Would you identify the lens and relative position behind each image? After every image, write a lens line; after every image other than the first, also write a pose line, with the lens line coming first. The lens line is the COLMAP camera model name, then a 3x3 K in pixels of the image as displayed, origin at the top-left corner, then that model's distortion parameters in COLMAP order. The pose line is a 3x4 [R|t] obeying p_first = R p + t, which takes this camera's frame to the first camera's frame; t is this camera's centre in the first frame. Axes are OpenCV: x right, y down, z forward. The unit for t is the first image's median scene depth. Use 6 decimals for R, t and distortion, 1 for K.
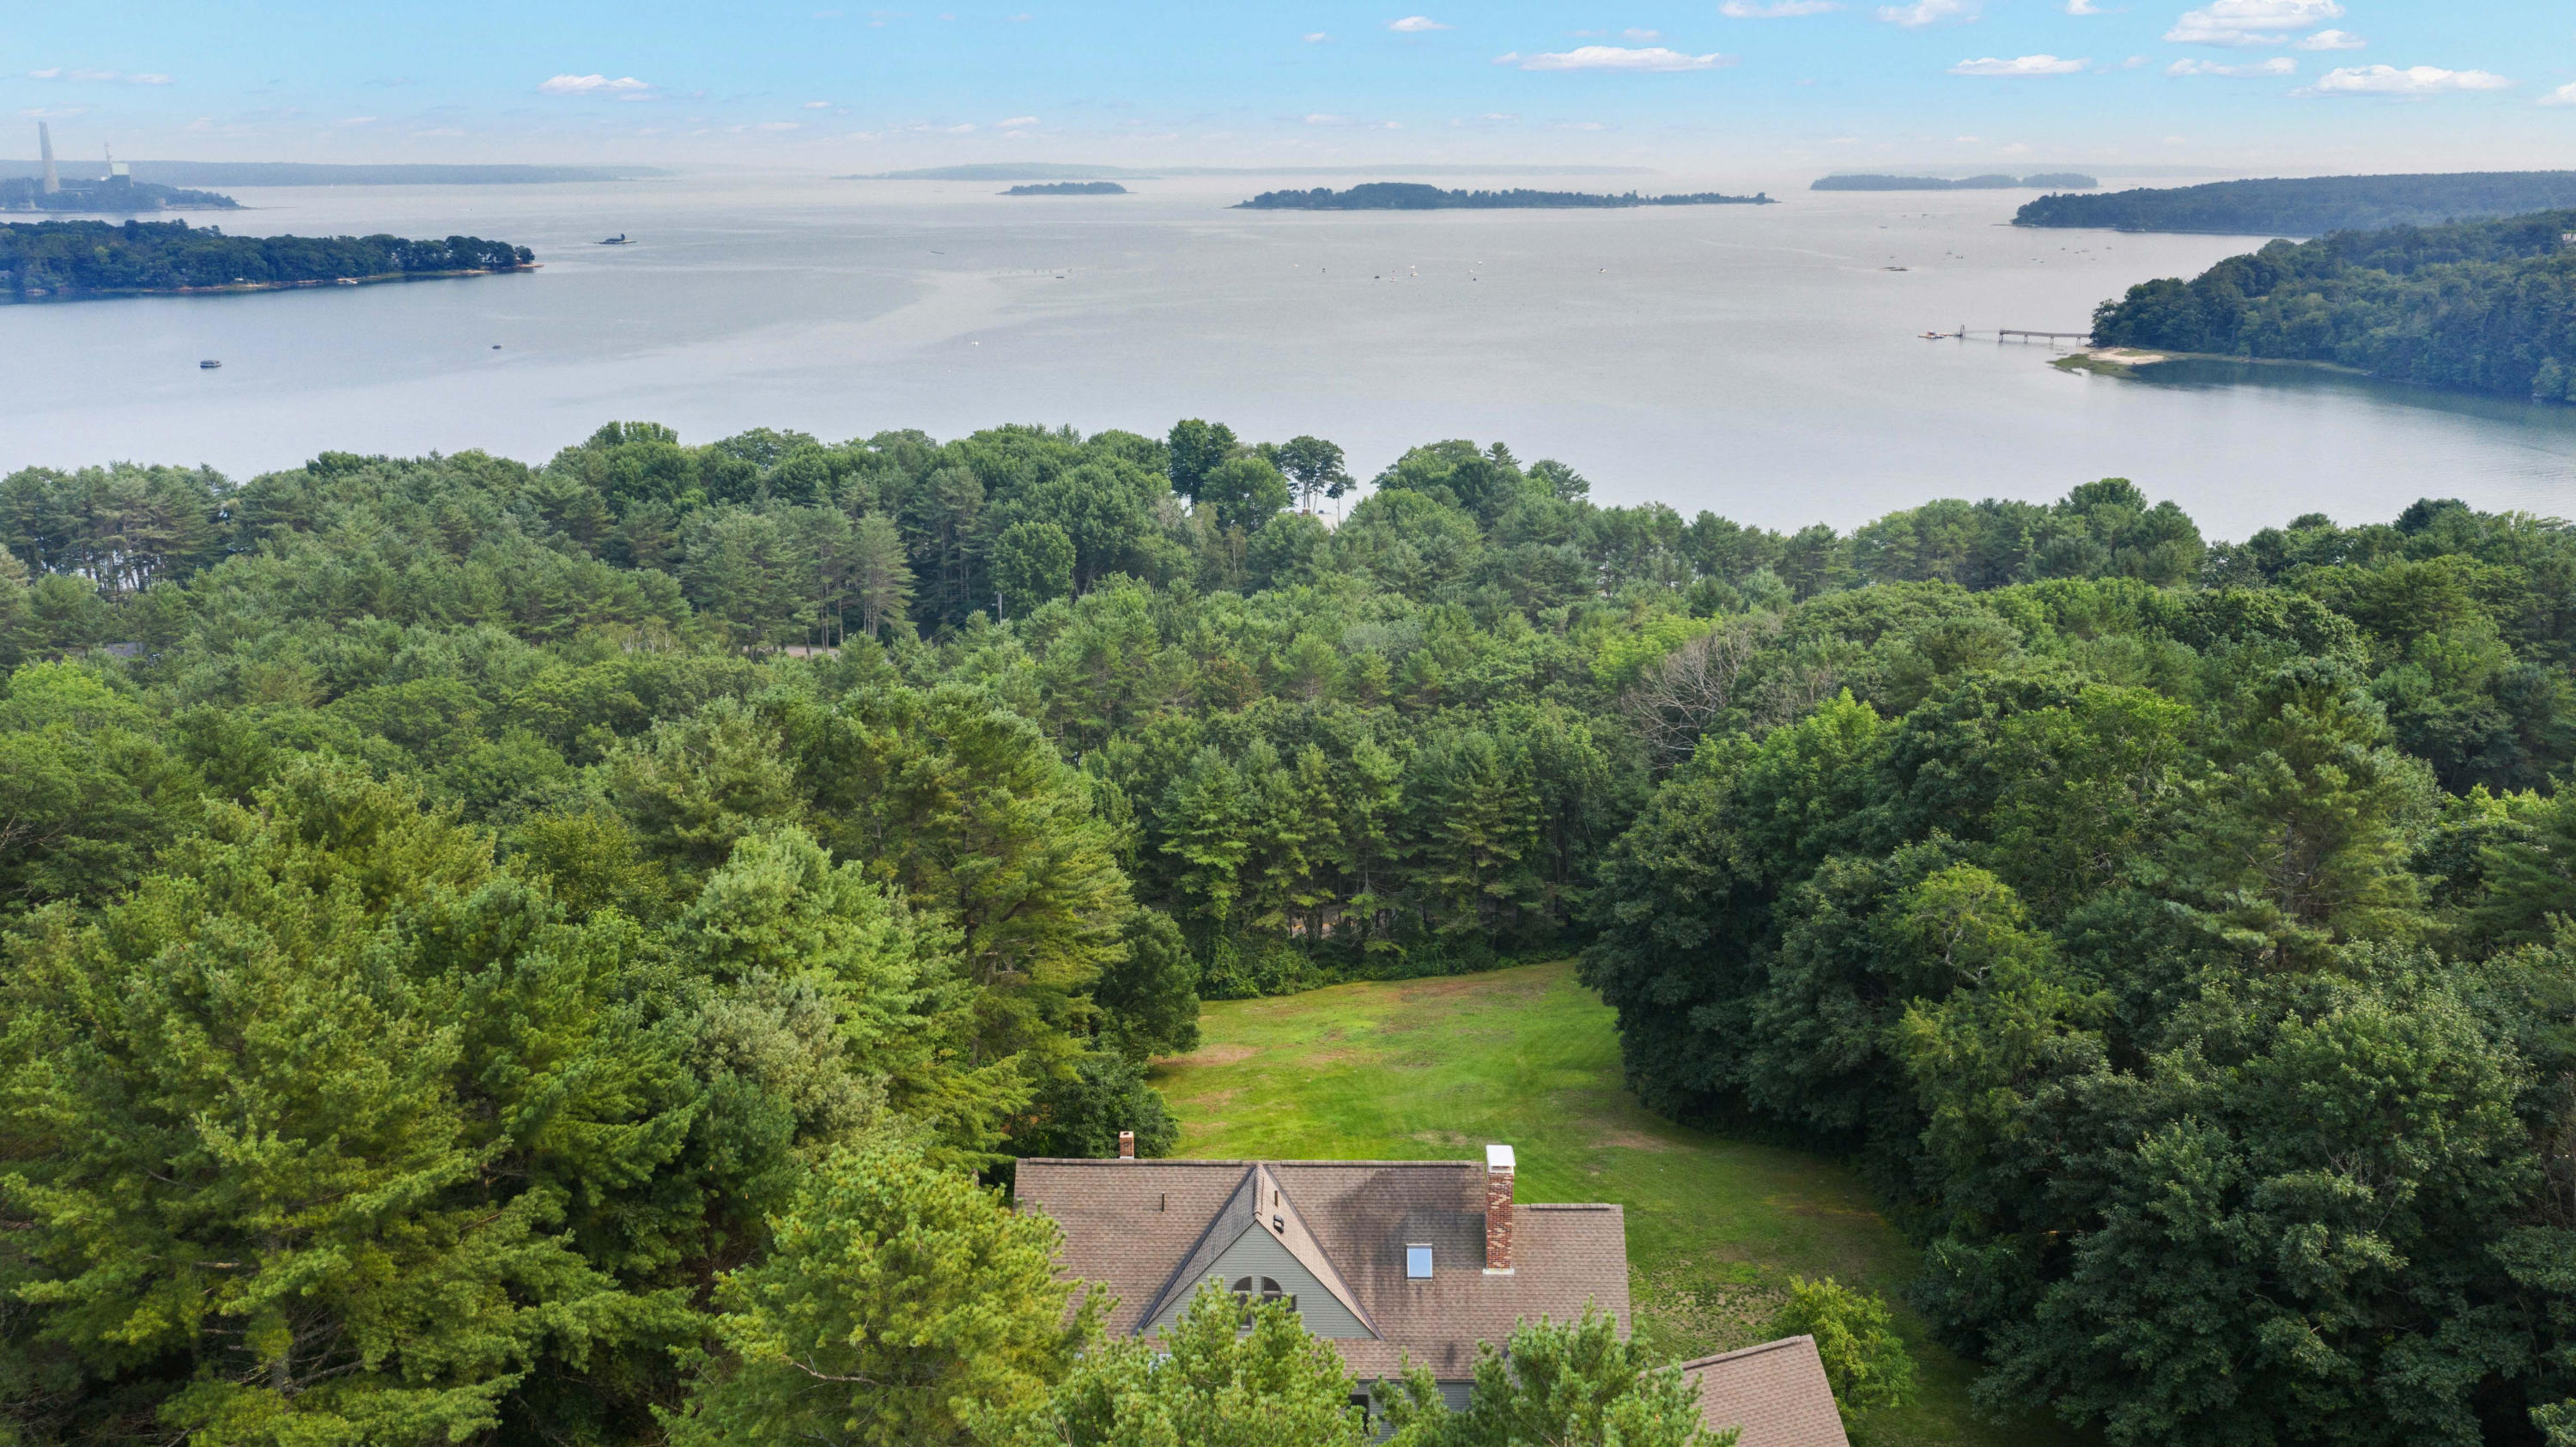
lens RADIAL K [[2023.5, 0, 1281.3], [0, 2023.5, 732.7], [0, 0, 1]] dist [-0.036330, 0.007650]
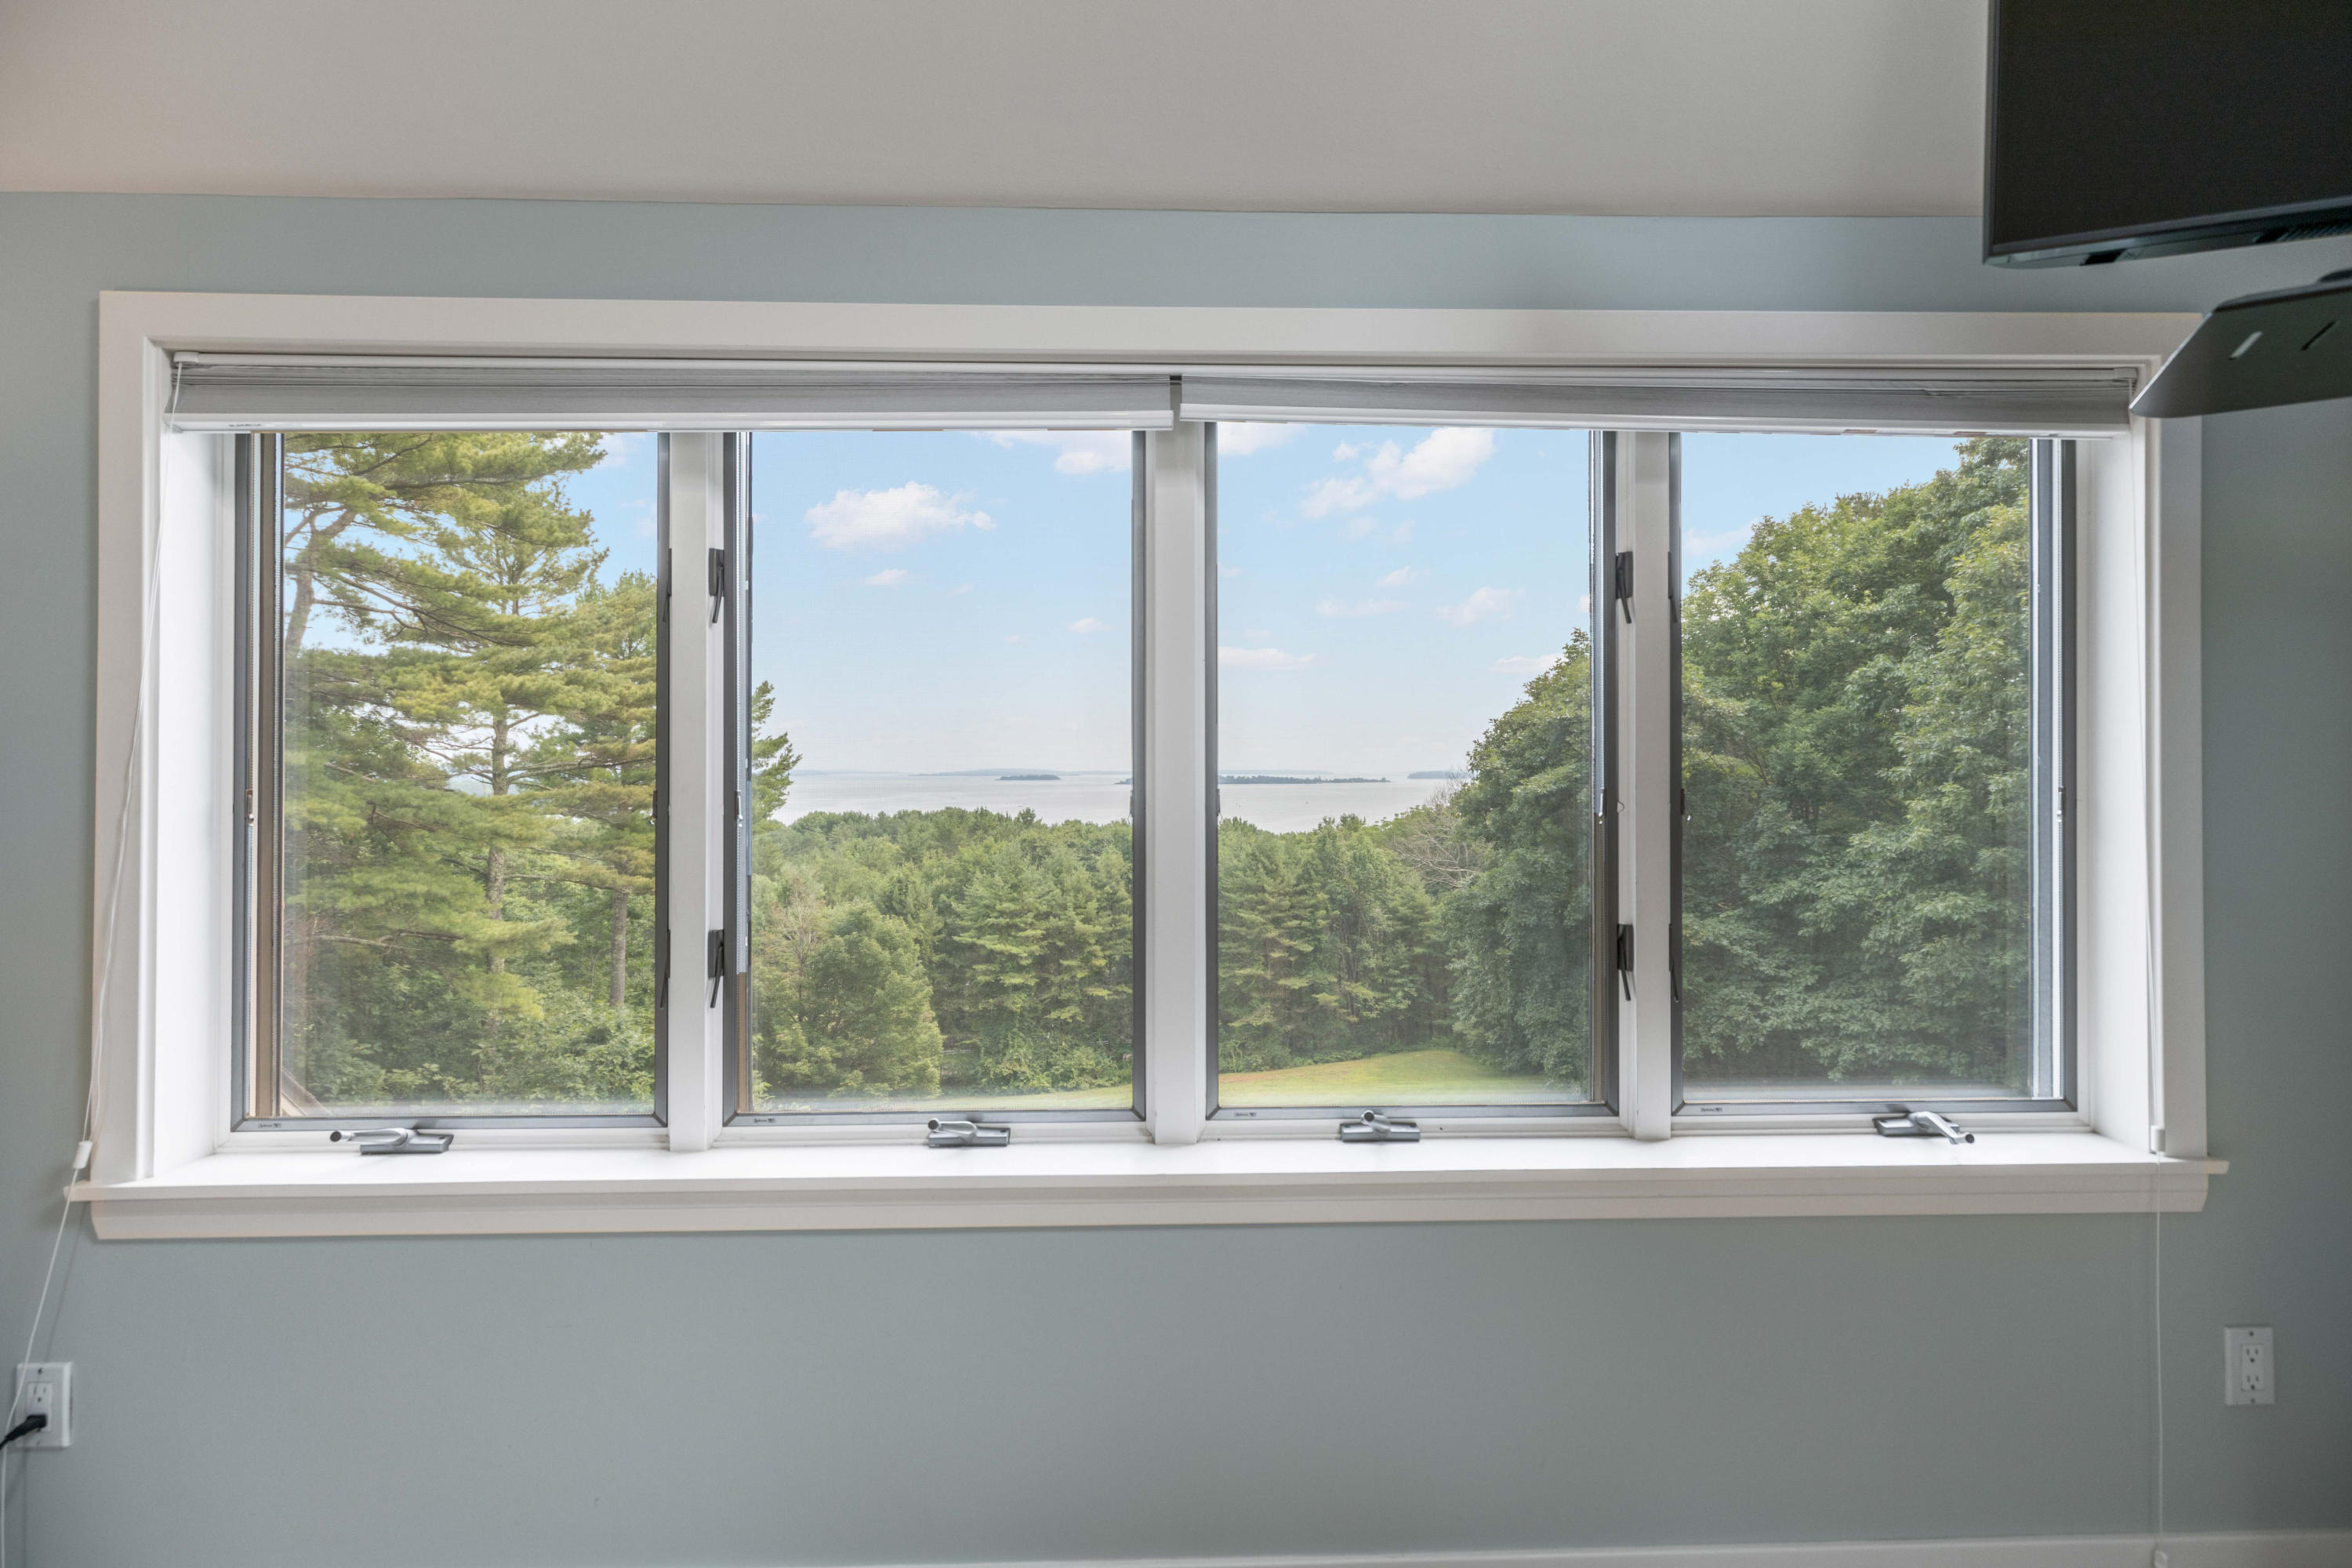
lens RADIAL K [[1055.2, 0, 1184.4], [0, 1055.2, 769.3], [0, 0, 1]] dist [0.005840, -0.000390]
pose [[0.999125, -0.000164, 0.041832, 0.031010], [0.011661, 0.961448, -0.274740, 0.119992], [-0.040174, 0.274987, 0.960608, 0.463505]]
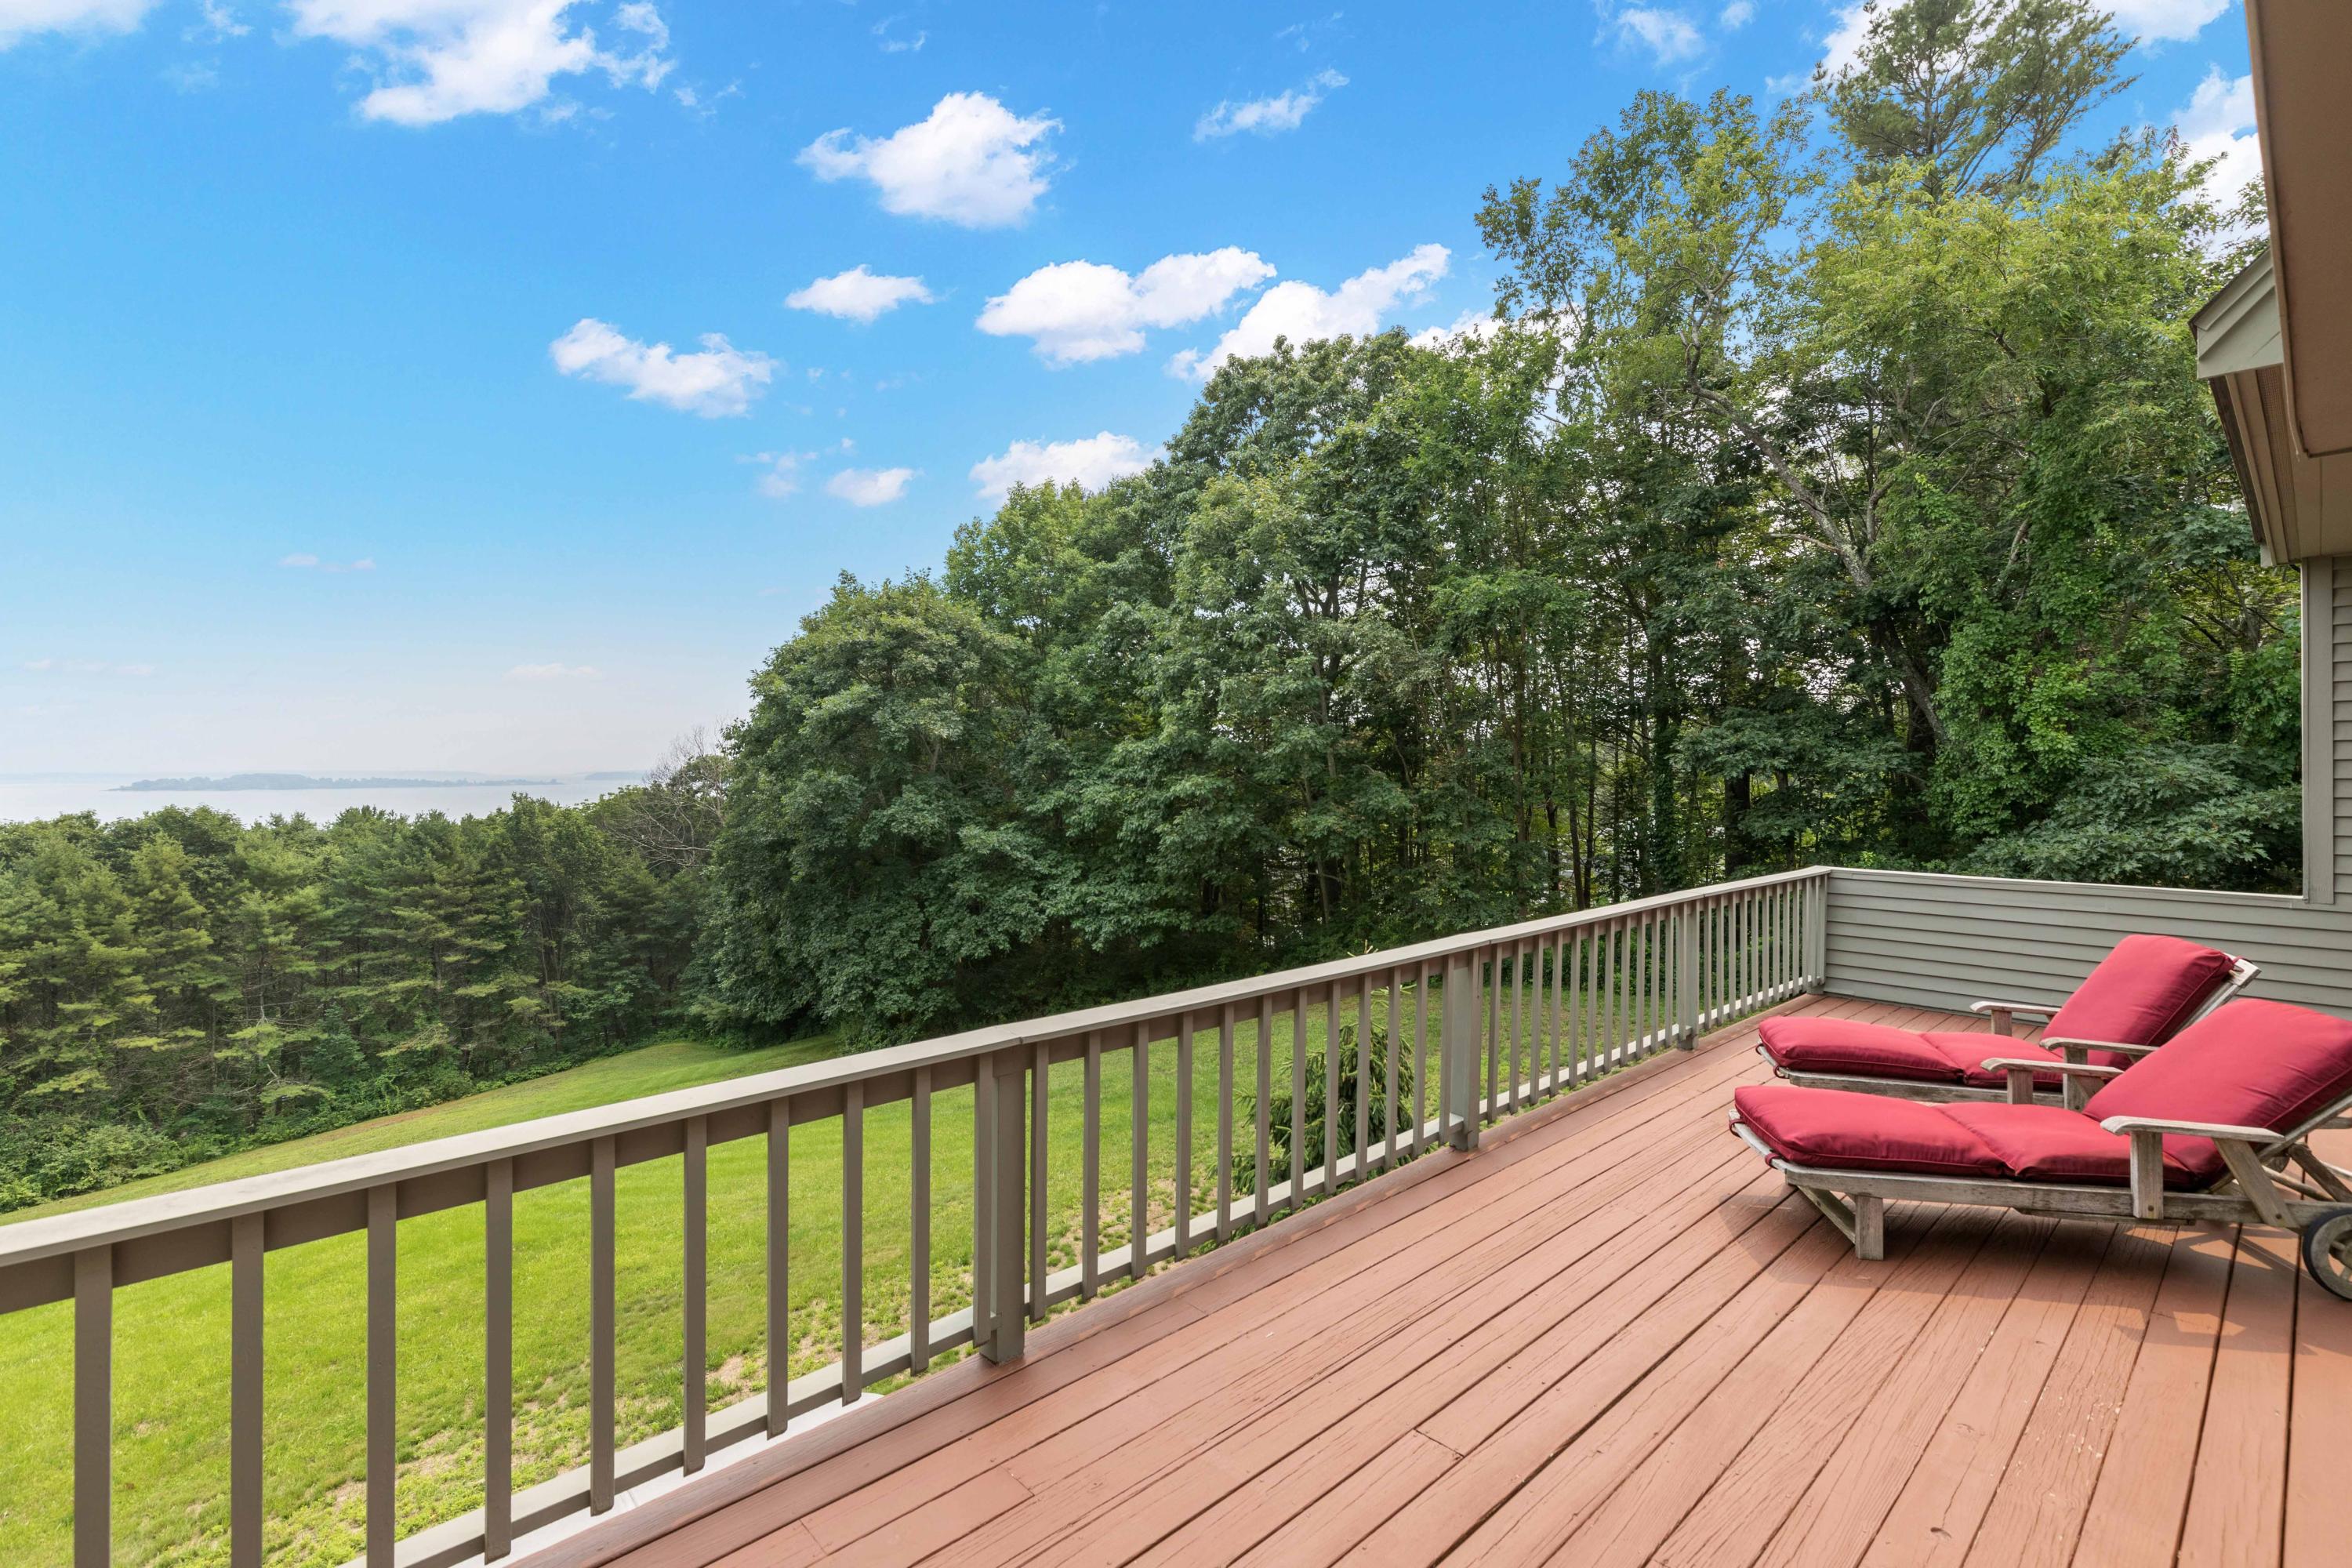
lens RADIAL K [[1055.2, 0, 1191.7], [0, 1055.2, 767.4], [0, 0, 1]] dist [0.005840, -0.000390]
pose [[0.717299, 0.002148, 0.696763, 0.015559], [0.191355, 0.960937, -0.199957, 0.133062], [-0.669975, 0.276758, 0.688868, 0.479343]]
